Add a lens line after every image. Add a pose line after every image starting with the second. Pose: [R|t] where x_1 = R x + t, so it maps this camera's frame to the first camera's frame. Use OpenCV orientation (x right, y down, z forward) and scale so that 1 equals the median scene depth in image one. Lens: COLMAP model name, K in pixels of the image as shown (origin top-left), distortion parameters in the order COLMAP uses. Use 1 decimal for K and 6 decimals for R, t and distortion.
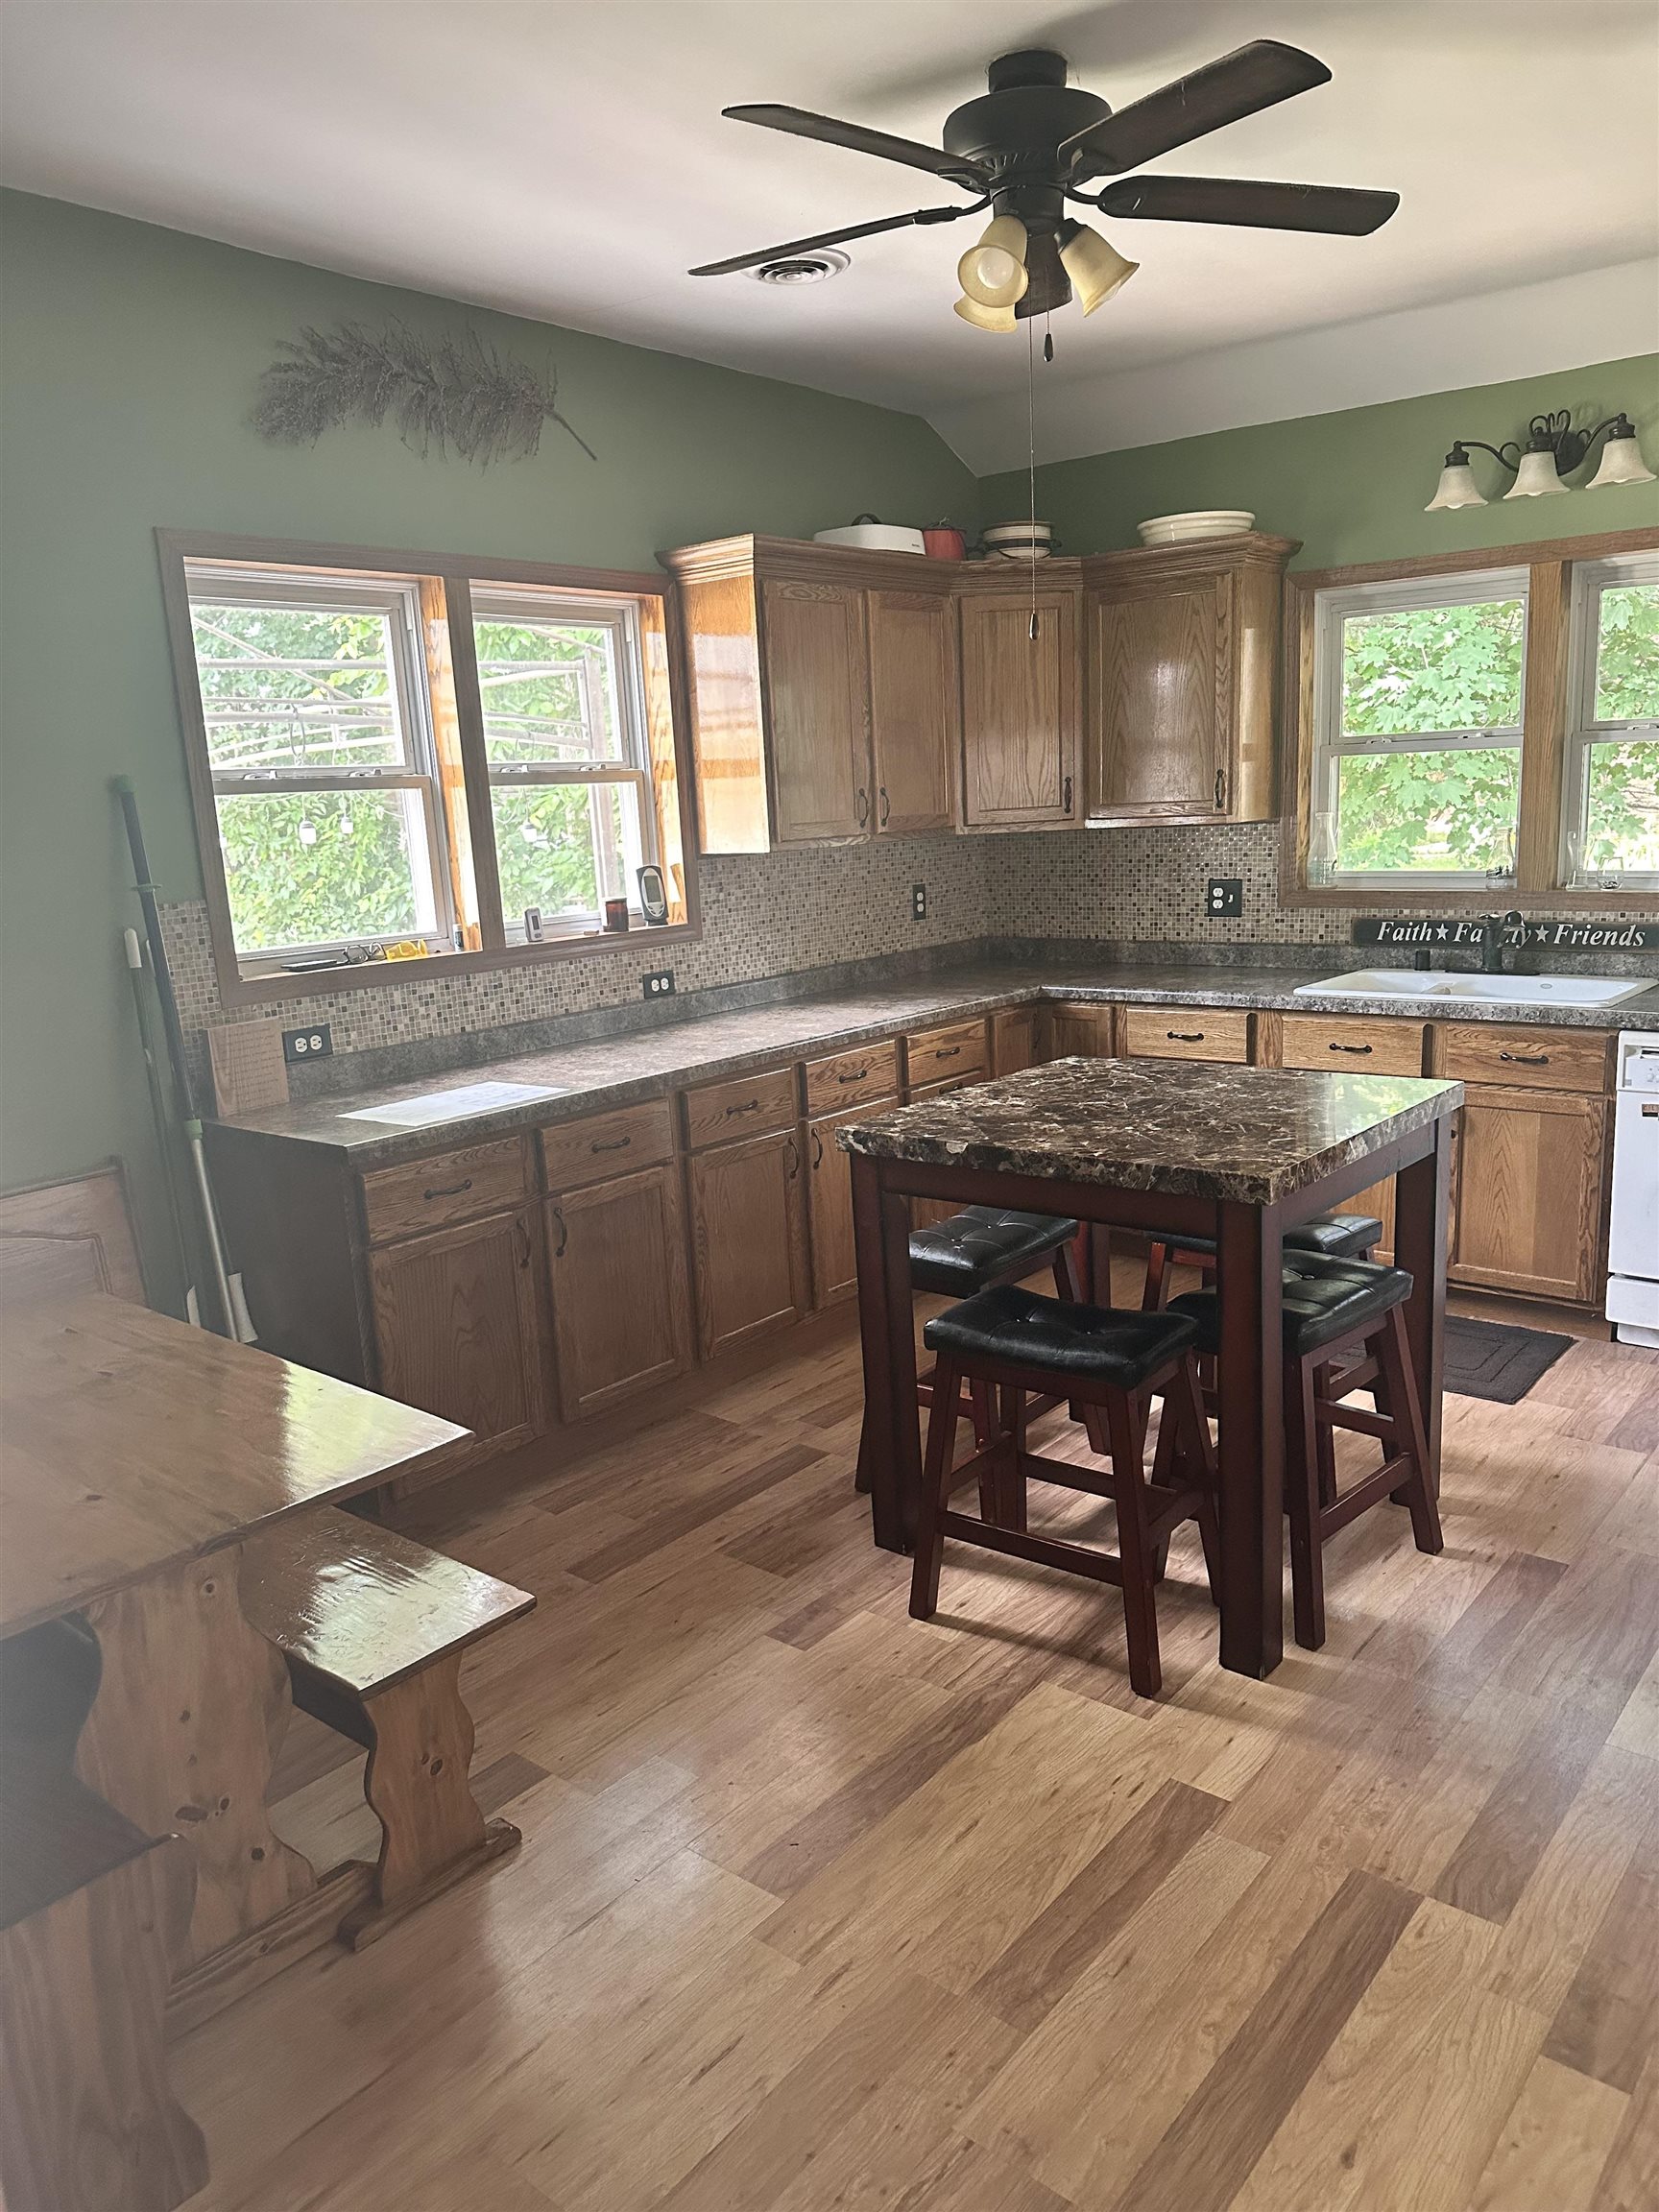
lens RADIAL K [[1552.1, 0, 829.5], [0, 1552.1, 1106.0], [0, 0, 1]] dist [0.200920, -0.371522]
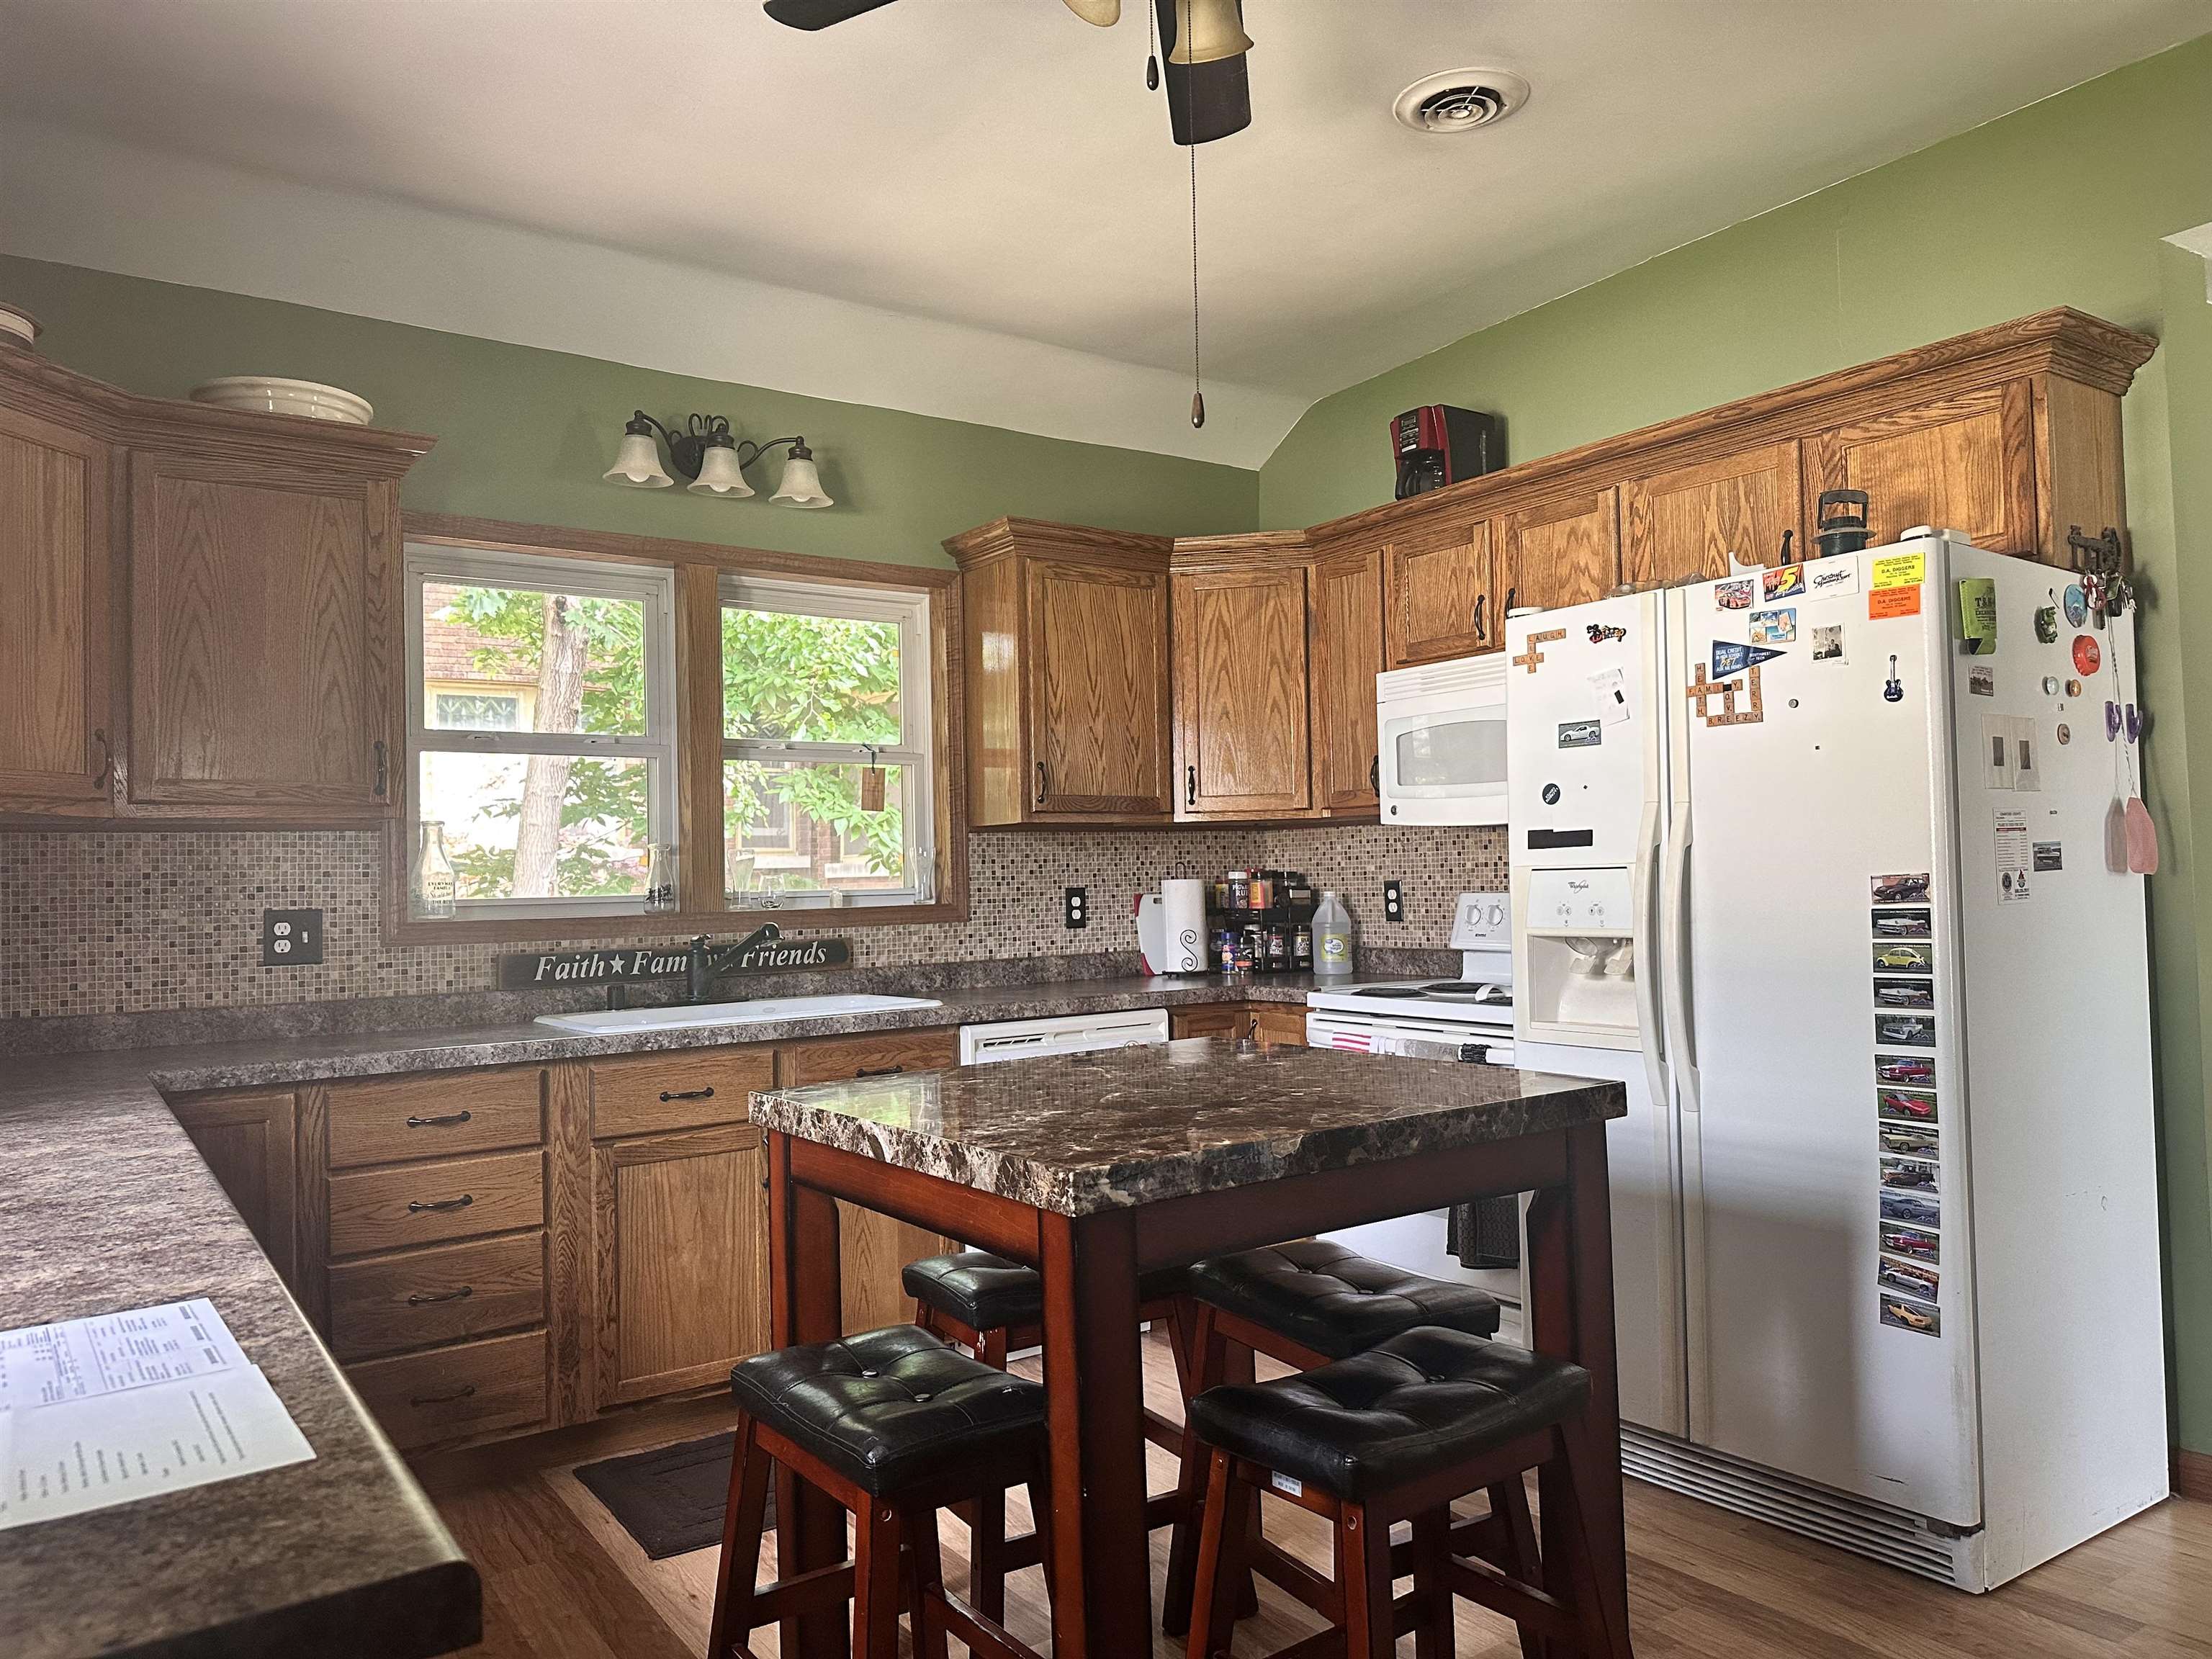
lens RADIAL K [[1552.1, 0, 1106.0], [0, 1552.1, 829.5], [0, 0, 1]] dist [0.200920, -0.371522]
pose [[0.268609, 0.070875, 0.960638, -0.337165], [0.206060, 0.969975, -0.129181, -0.018646], [-0.940951, 0.232649, 0.245939, 0.533871]]
